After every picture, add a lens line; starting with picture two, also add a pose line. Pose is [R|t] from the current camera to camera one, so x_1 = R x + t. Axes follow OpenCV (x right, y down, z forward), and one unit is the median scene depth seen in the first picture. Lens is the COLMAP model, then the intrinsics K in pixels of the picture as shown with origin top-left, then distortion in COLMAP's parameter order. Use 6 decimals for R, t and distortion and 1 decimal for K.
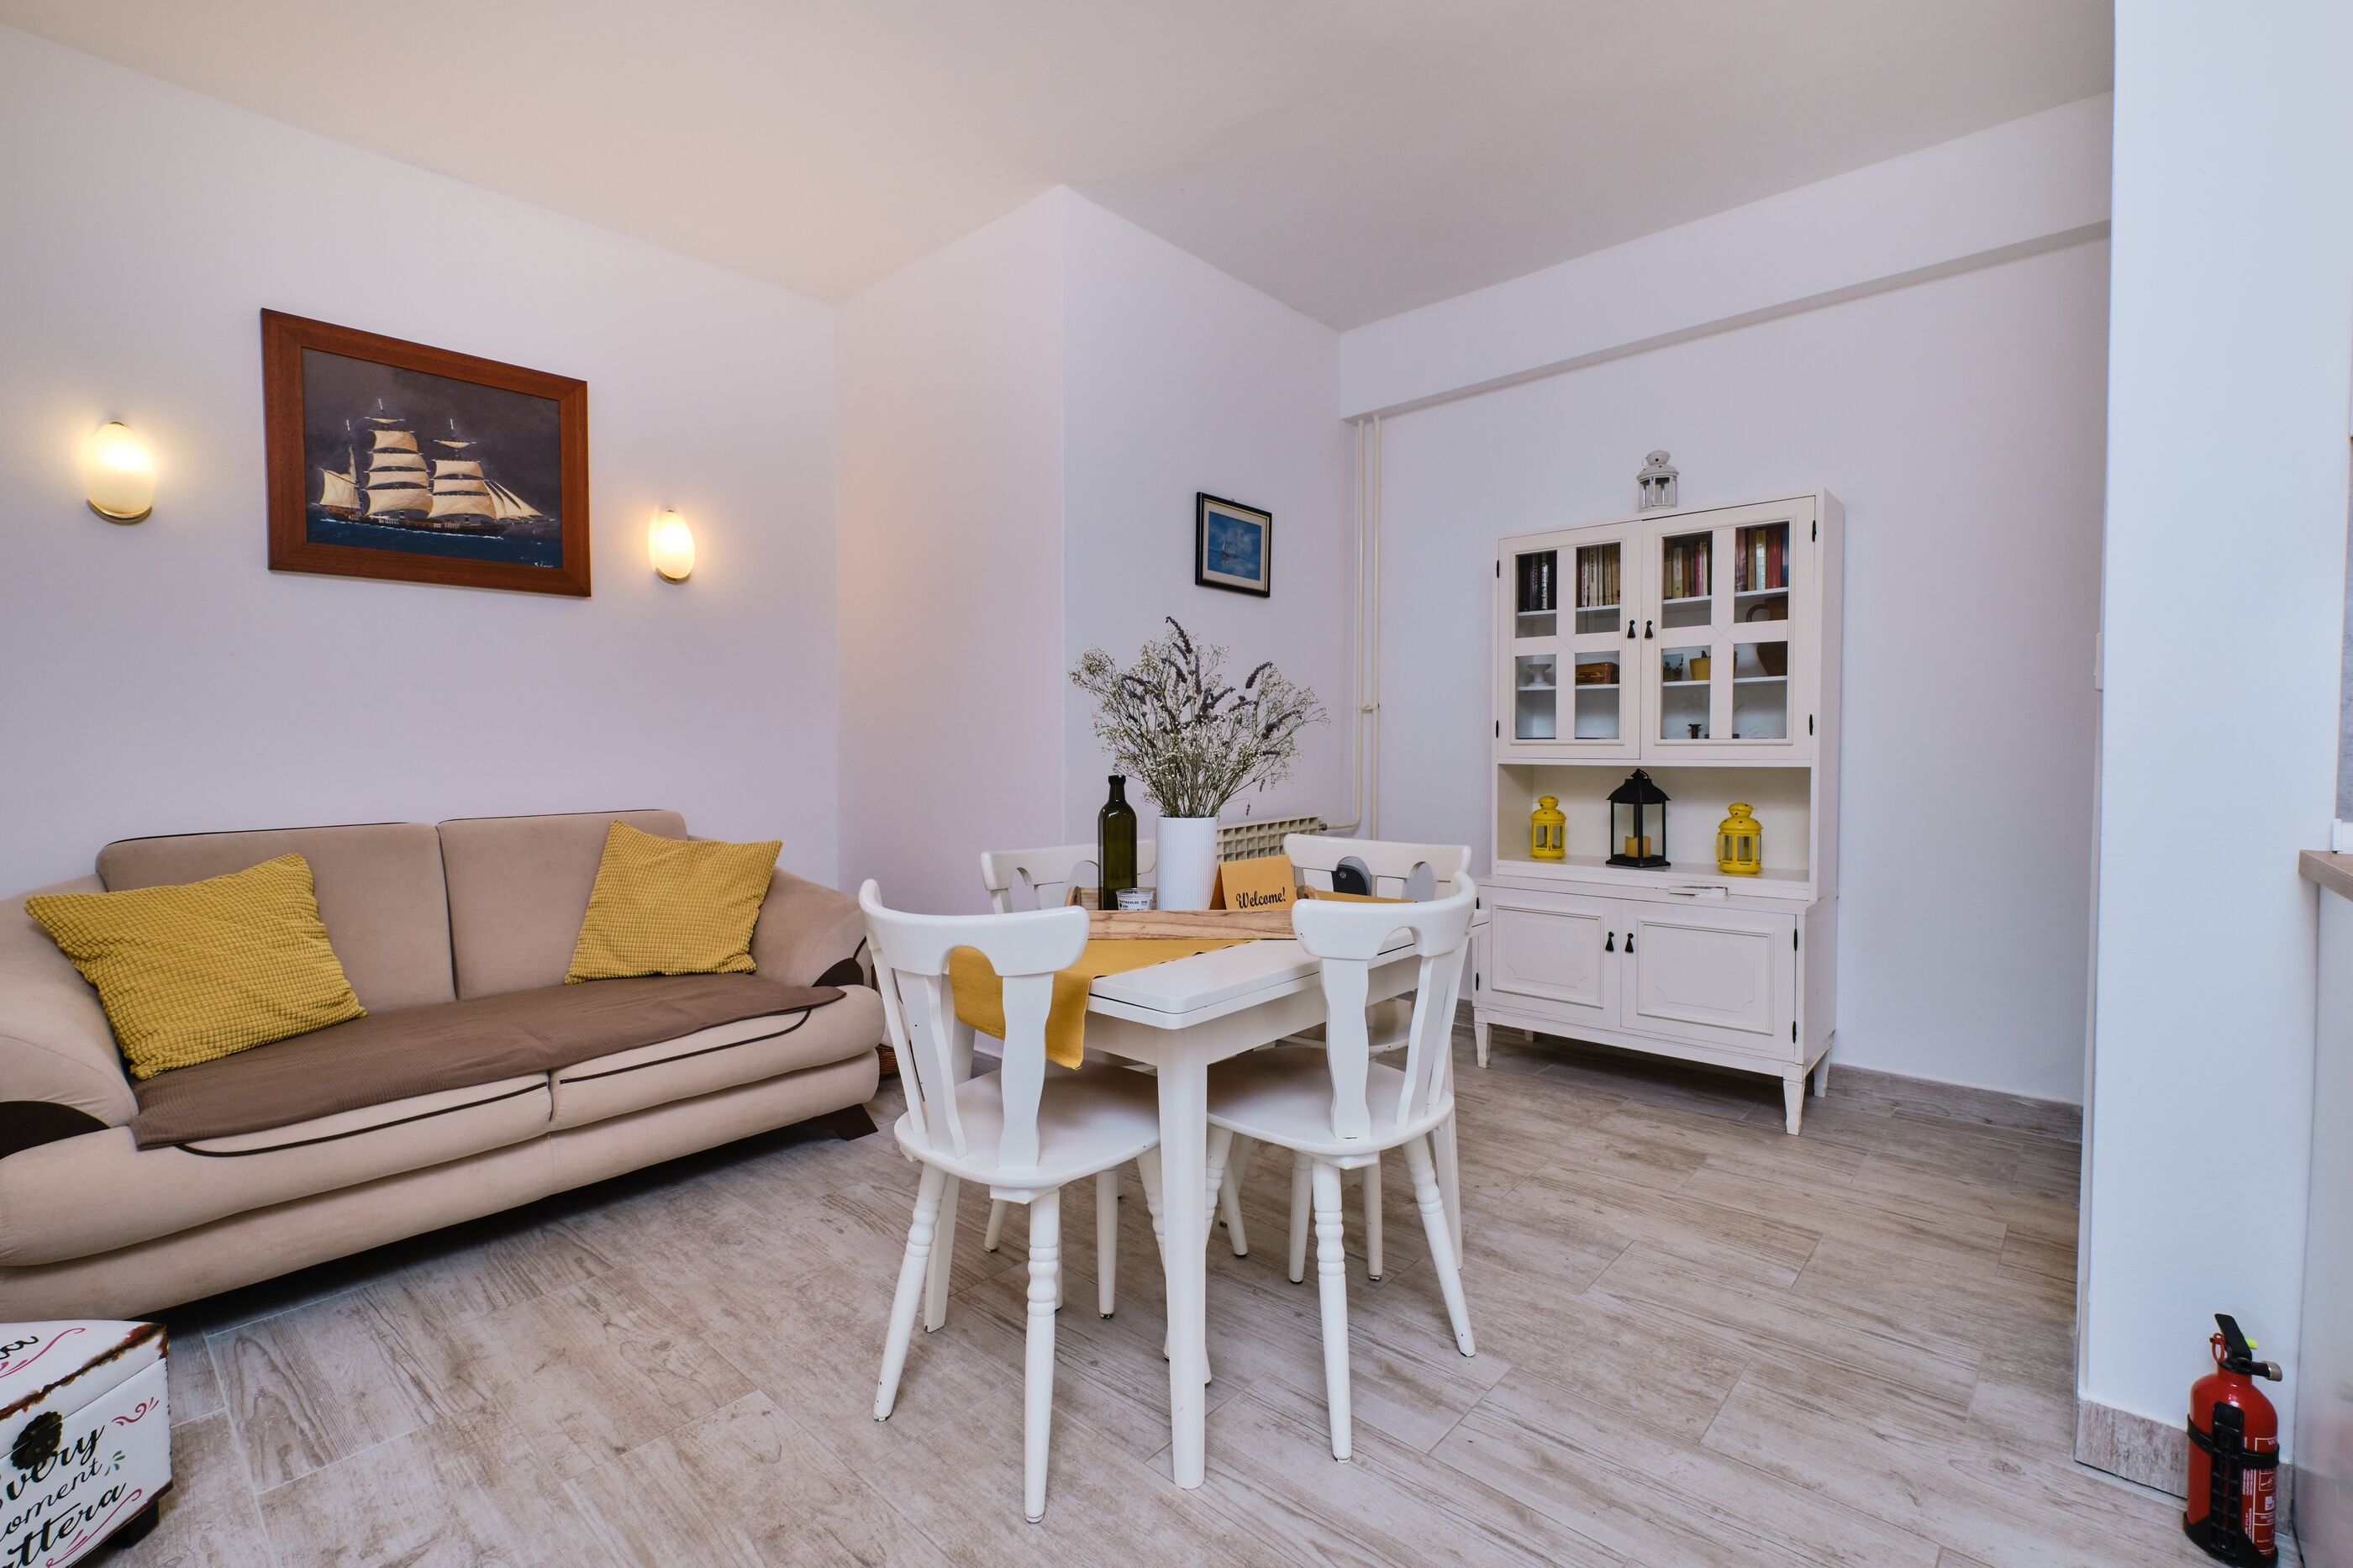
lens RADIAL K [[1037.2, 0, 1176.5], [0, 1037.2, 784.0], [0, 0, 1]] dist [-0.001861, 0.000017]
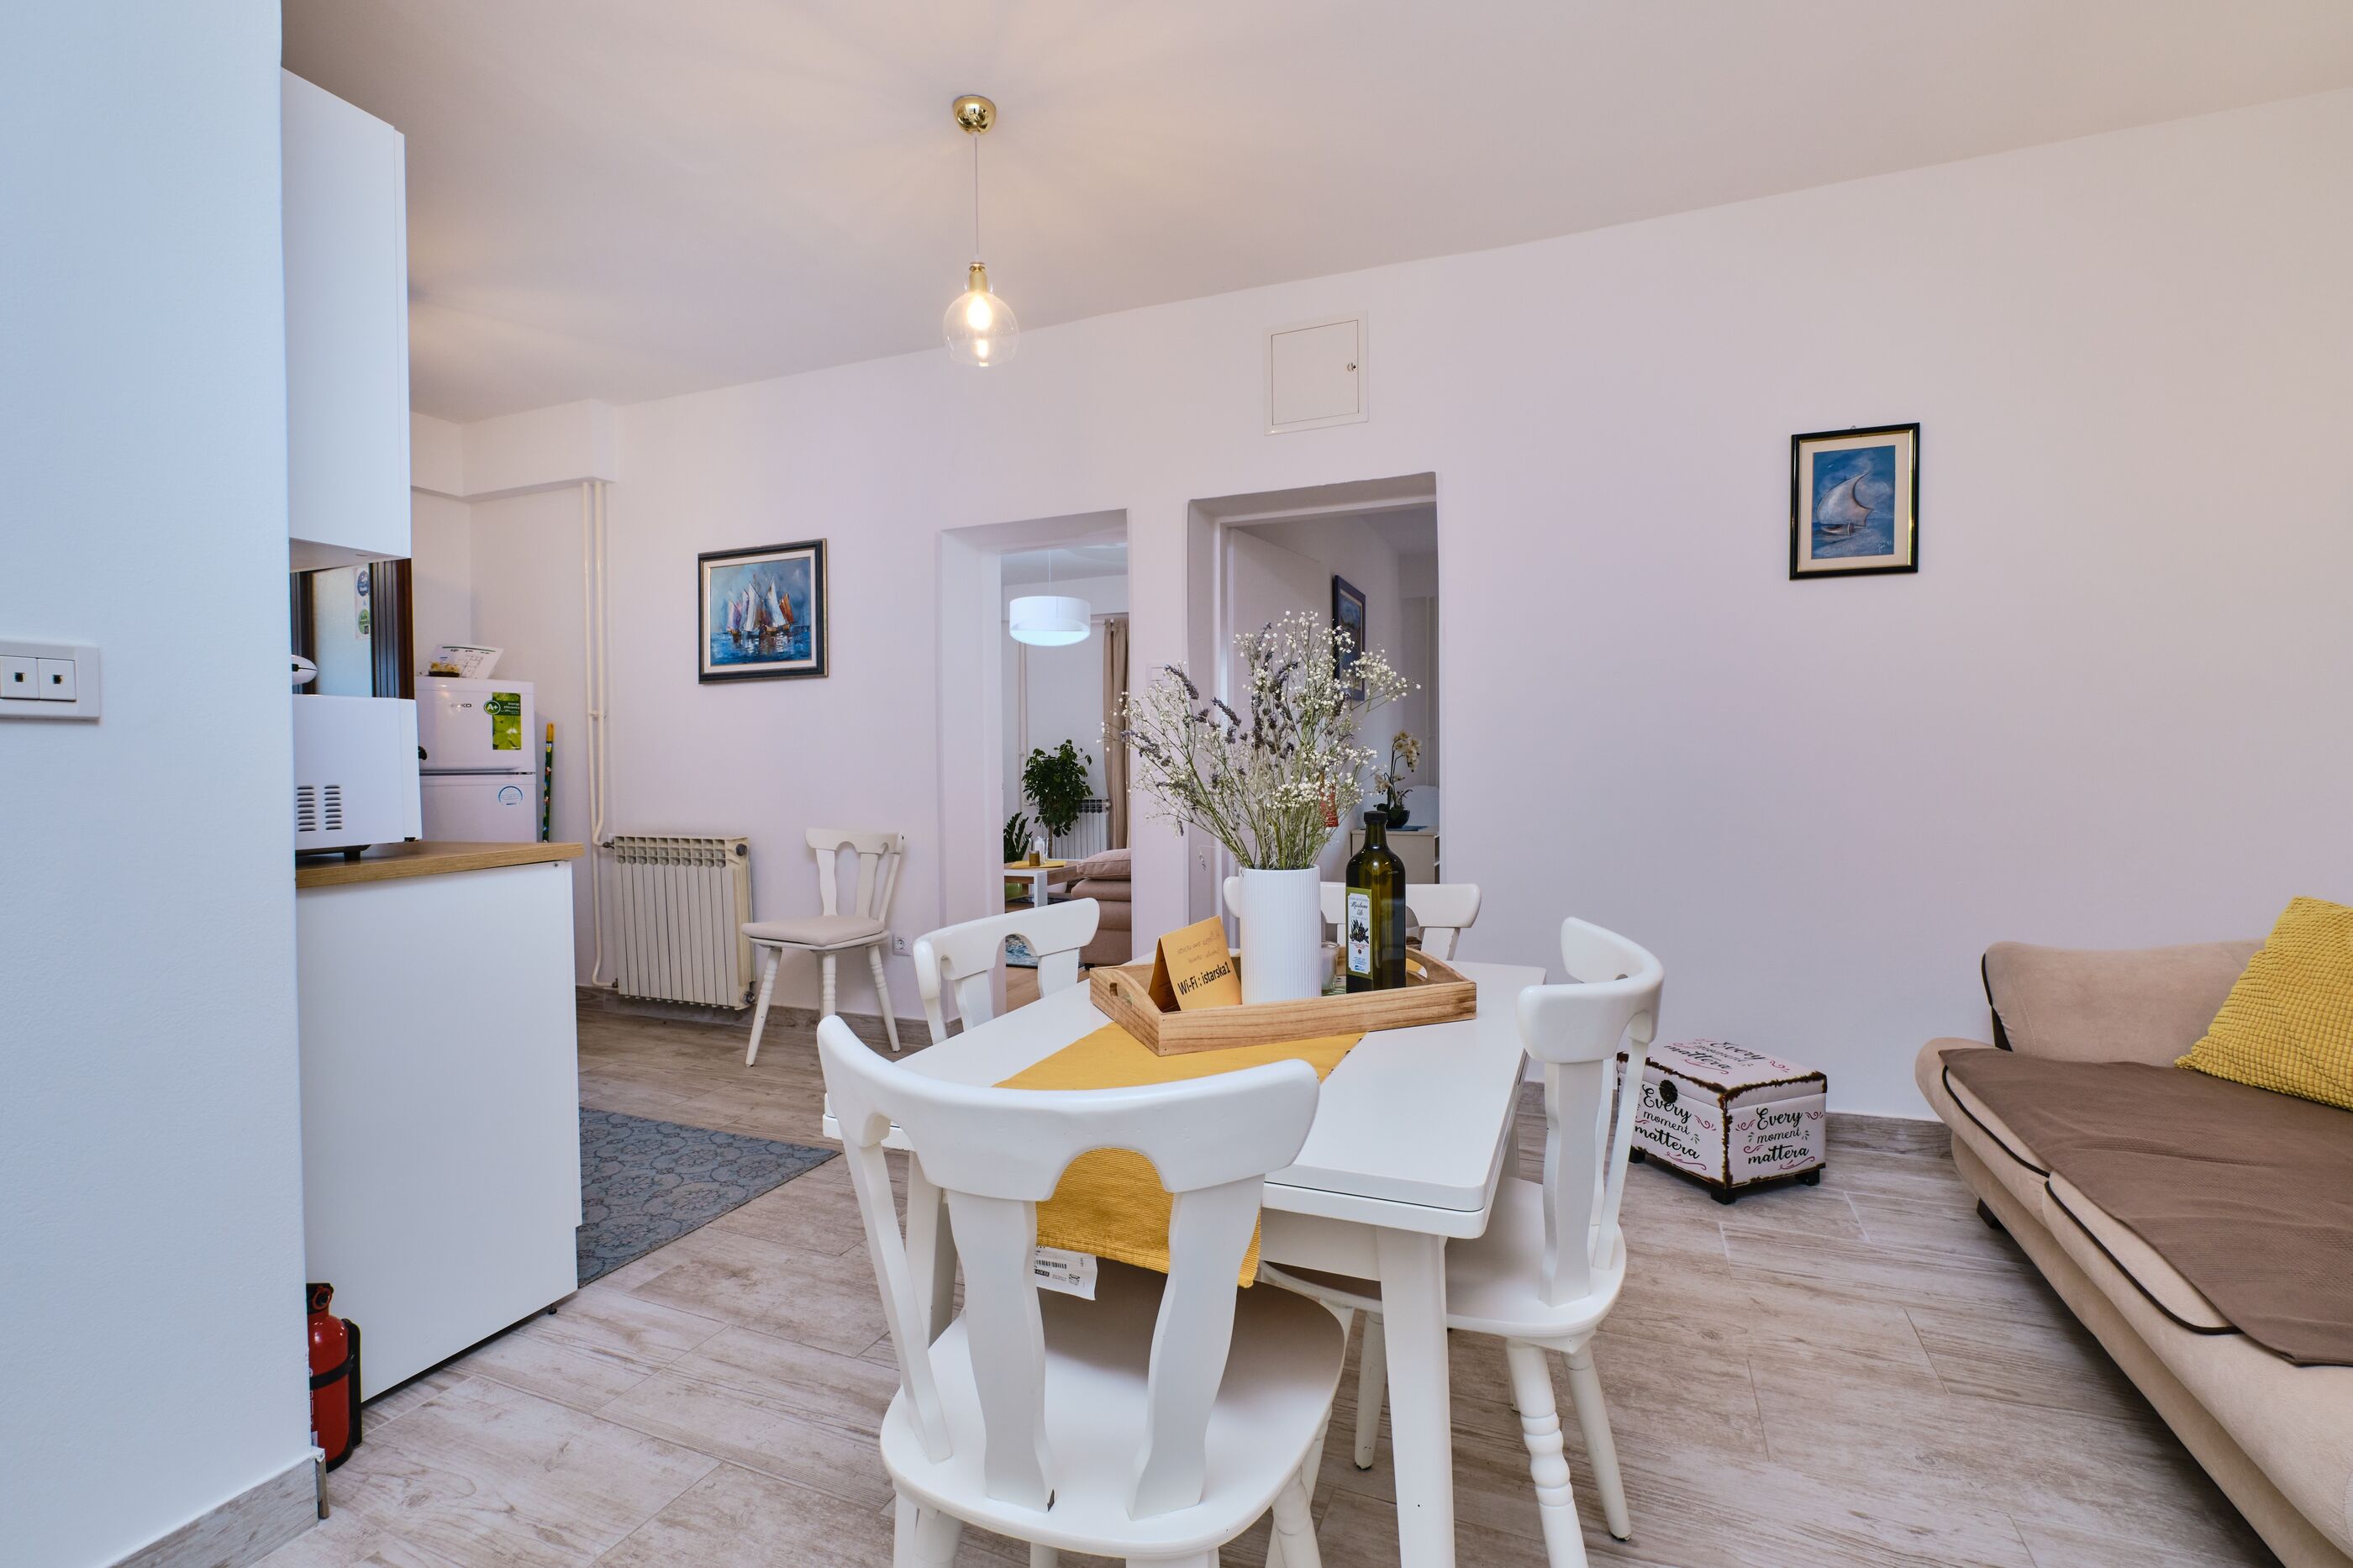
lens RADIAL K [[1065.7, 0, 1171.0], [0, 1065.7, 776.9], [0, 0, 1]] dist [0.000149, -0.000061]
pose [[-0.948516, -0.005102, -0.316689, 0.401469], [-0.023038, 0.998333, 0.052918, -0.073217], [0.315891, 0.057490, -0.947052, 1.937006]]
